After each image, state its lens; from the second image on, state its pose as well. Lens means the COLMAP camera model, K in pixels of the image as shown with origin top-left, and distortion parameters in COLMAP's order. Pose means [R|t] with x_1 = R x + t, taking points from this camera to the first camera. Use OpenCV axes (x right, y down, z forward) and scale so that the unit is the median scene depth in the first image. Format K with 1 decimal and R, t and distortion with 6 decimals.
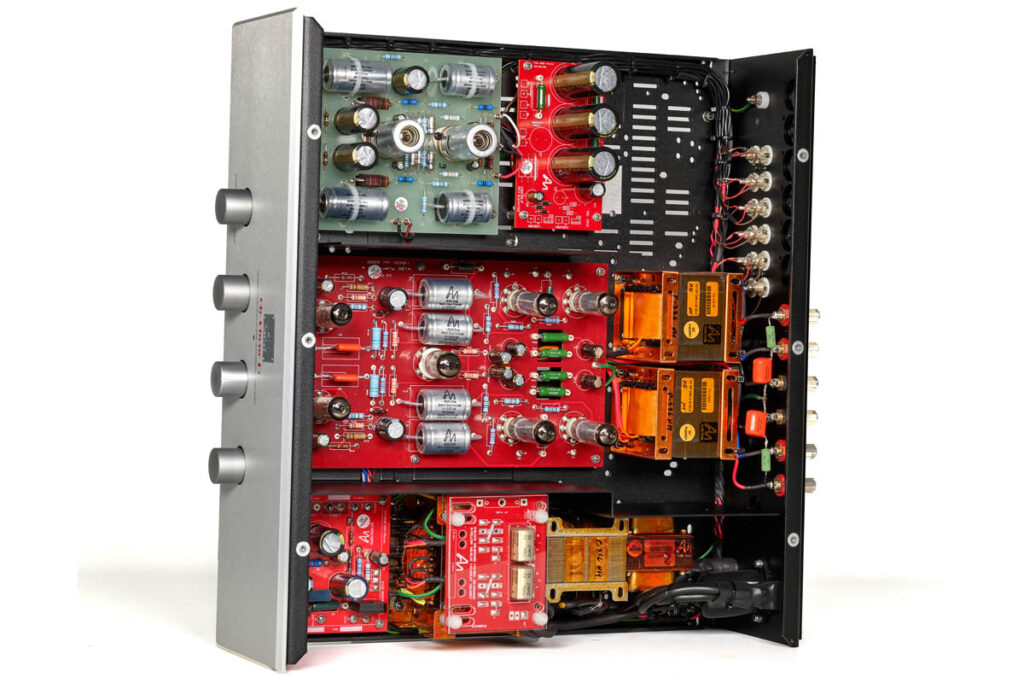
lens RADIAL K [[3151.3, 0, 512.0], [0, 3151.3, 341.5], [0, 0, 1]] dist [0.046176, 0.585525]
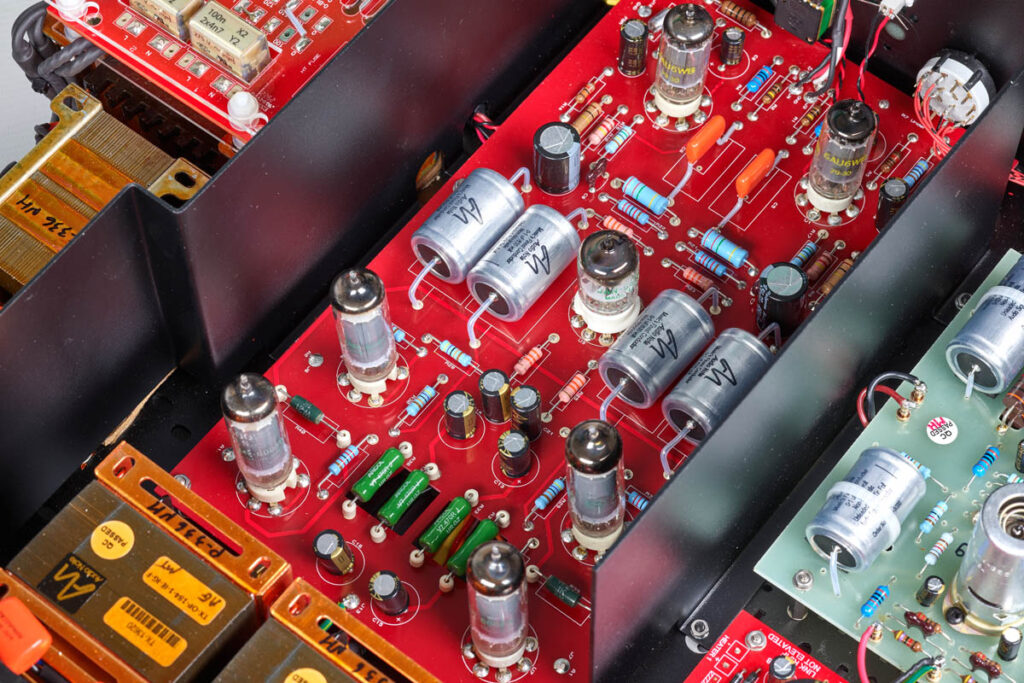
lens RADIAL K [[3151.3, 0, 512.0], [0, 3151.3, 341.5], [0, 0, 1]] dist [0.046176, 0.585525]
pose [[-0.517940, 0.325338, -0.791134, 0.339418], [-0.809007, -0.486791, 0.329458, -0.132584], [-0.277932, 0.810672, 0.515329, 0.757559]]
